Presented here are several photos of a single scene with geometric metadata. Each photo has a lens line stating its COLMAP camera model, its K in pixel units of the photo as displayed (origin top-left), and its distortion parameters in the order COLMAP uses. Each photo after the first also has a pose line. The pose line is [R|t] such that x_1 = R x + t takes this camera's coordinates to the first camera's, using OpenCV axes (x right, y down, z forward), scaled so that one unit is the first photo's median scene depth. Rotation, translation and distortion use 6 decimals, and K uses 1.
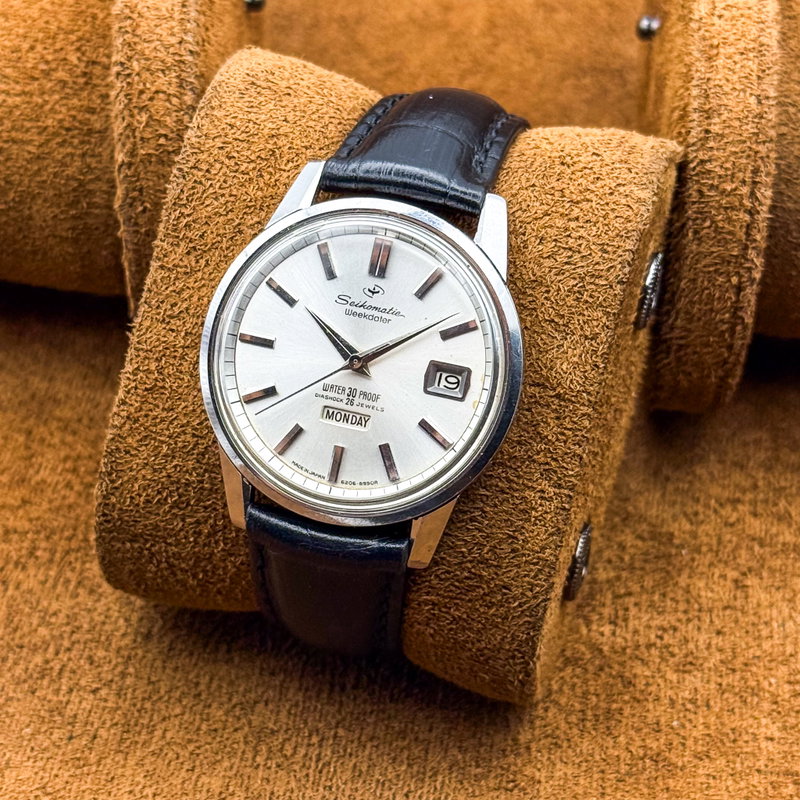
lens RADIAL K [[2207.1, 0, 400.0], [0, 2207.1, 420.1], [0, 0, 1]] dist [0.139156, 0.582572]
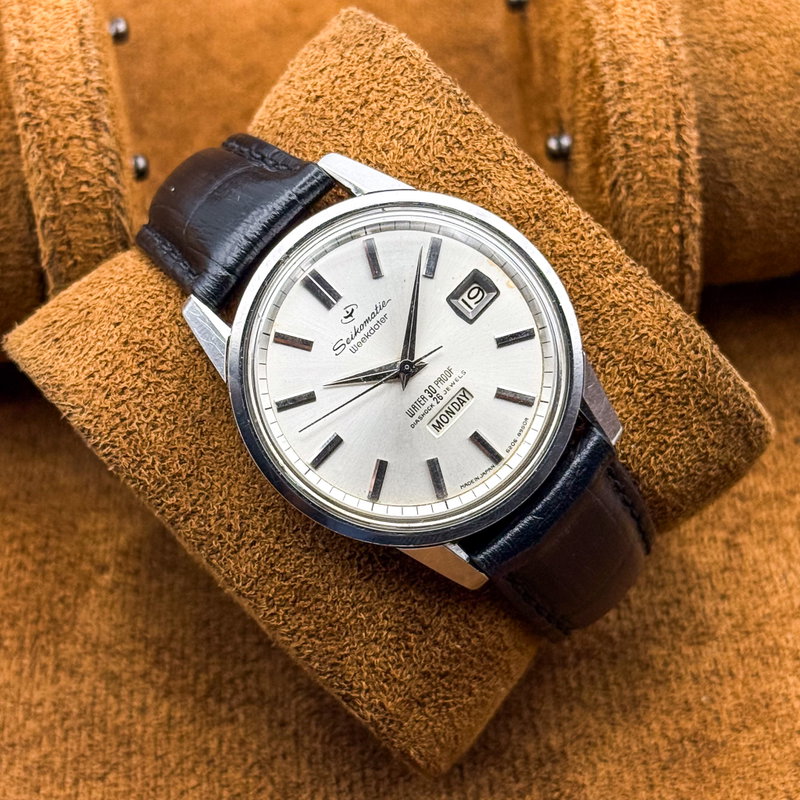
lens RADIAL K [[2207.1, 0, 400.0], [0, 2207.1, 420.1], [0, 0, 1]] dist [0.139156, 0.582572]
pose [[0.502723, -0.834067, 0.227162, -0.240229], [0.852624, 0.521735, 0.028738, -0.042380], [-0.142488, 0.179236, 0.973433, 0.103828]]
